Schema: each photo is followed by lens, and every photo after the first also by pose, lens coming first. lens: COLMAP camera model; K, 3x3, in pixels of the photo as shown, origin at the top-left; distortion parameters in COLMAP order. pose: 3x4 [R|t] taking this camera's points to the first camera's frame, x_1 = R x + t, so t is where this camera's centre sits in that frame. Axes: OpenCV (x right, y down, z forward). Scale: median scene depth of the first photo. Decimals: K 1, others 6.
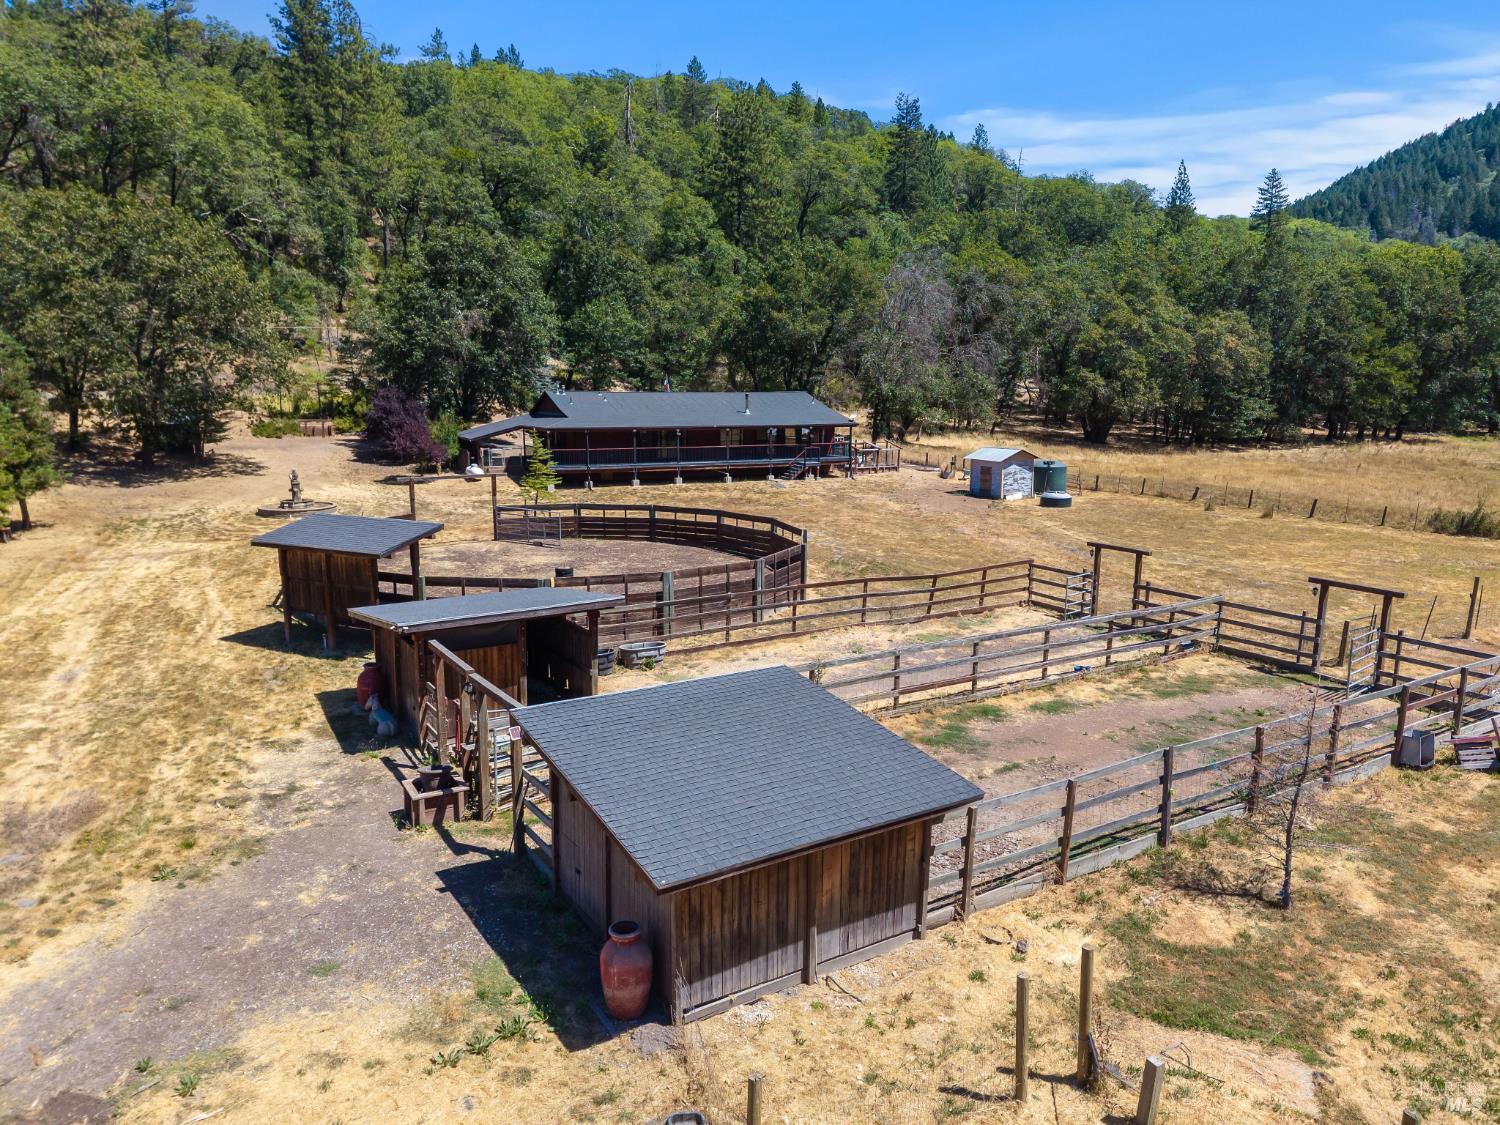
lens RADIAL K [[1001.1, 0, 754.2], [0, 1001.1, 566.8], [0, 0, 1]] dist [0.021807, -0.021400]
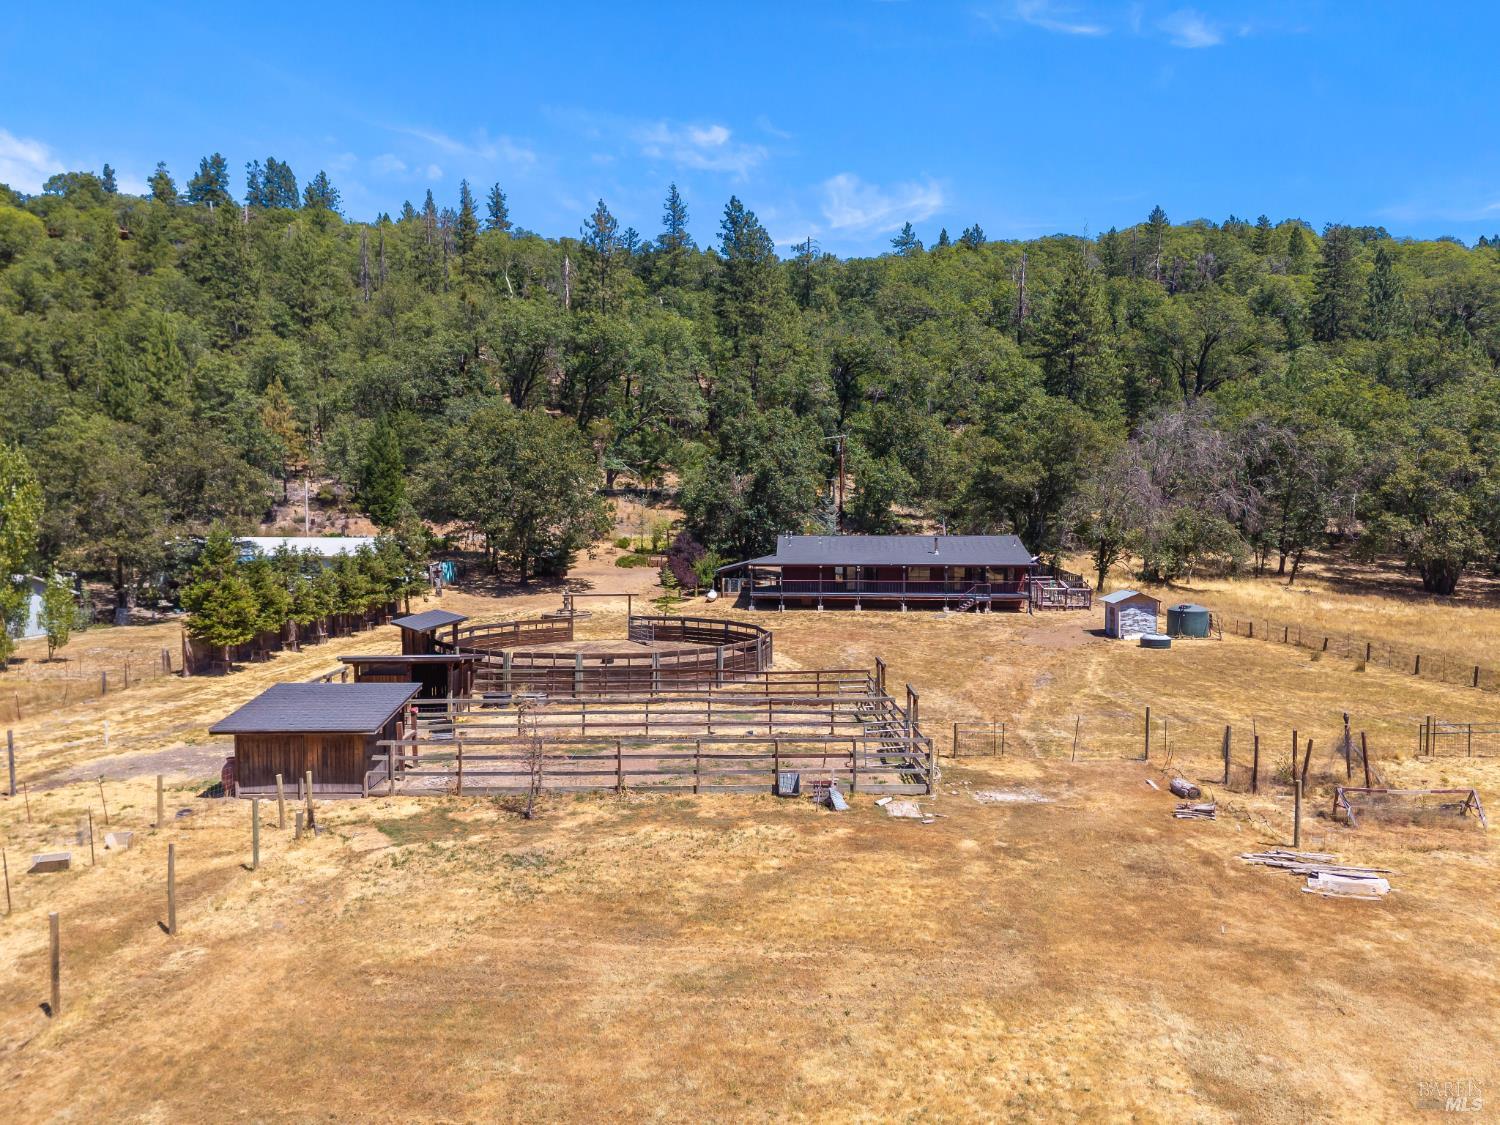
lens RADIAL K [[1001.1, 0, 745.4], [0, 1001.1, 573.6], [0, 0, 1]] dist [0.021807, -0.021400]
pose [[0.862226, 0.024597, -0.505926, 0.390213], [-0.089233, 0.990575, -0.103916, 0.009157], [0.498601, 0.134744, 0.856295, -0.101272]]
